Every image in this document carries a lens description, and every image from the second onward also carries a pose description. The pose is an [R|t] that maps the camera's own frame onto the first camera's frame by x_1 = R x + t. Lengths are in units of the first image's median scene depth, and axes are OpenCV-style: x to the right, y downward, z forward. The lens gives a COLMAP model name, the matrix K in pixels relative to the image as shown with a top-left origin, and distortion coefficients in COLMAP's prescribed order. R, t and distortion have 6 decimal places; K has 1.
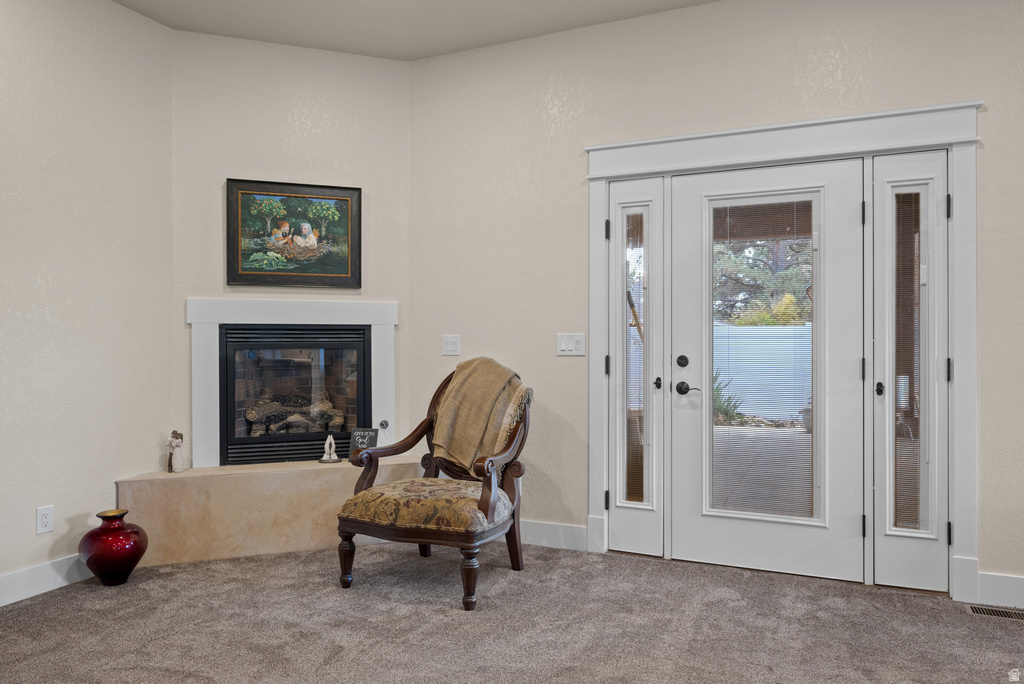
lens RADIAL K [[707.3, 0, 510.9], [0, 707.3, 339.7], [0, 0, 1]] dist [-0.002286, 0.002141]
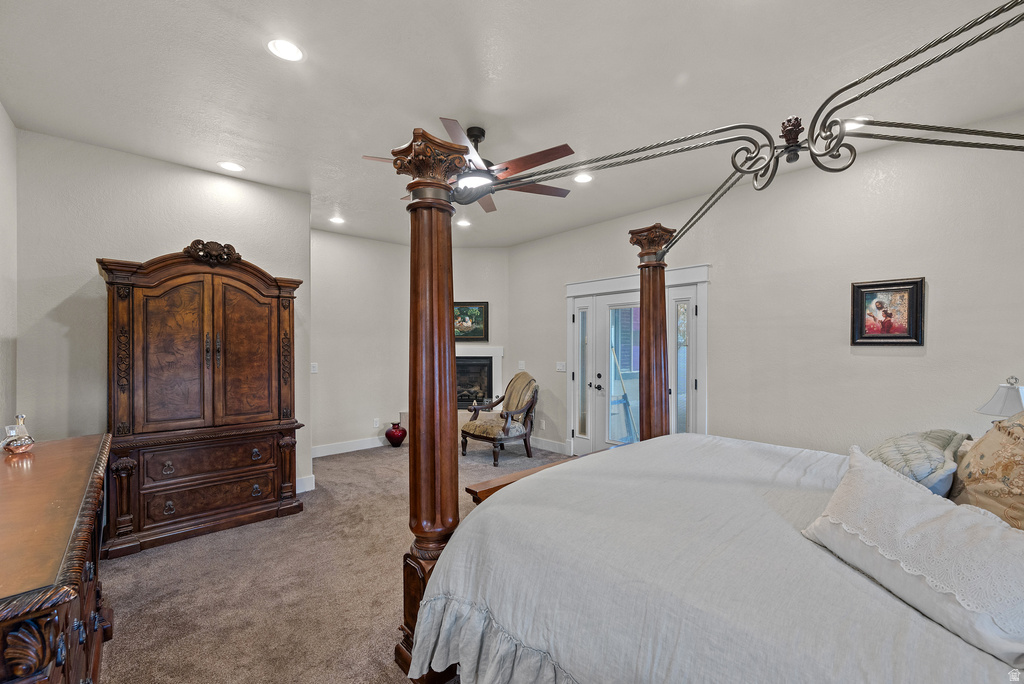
lens RADIAL K [[410.7, 0, 512.4], [0, 410.7, 346.8], [0, 0, 1]] dist [0.000557, 0.000234]
pose [[0.919376, -0.000389, -0.393381, 0.493010], [0.001697, 0.999994, 0.002977, -0.066867], [0.393377, -0.003405, 0.919371, -0.338225]]
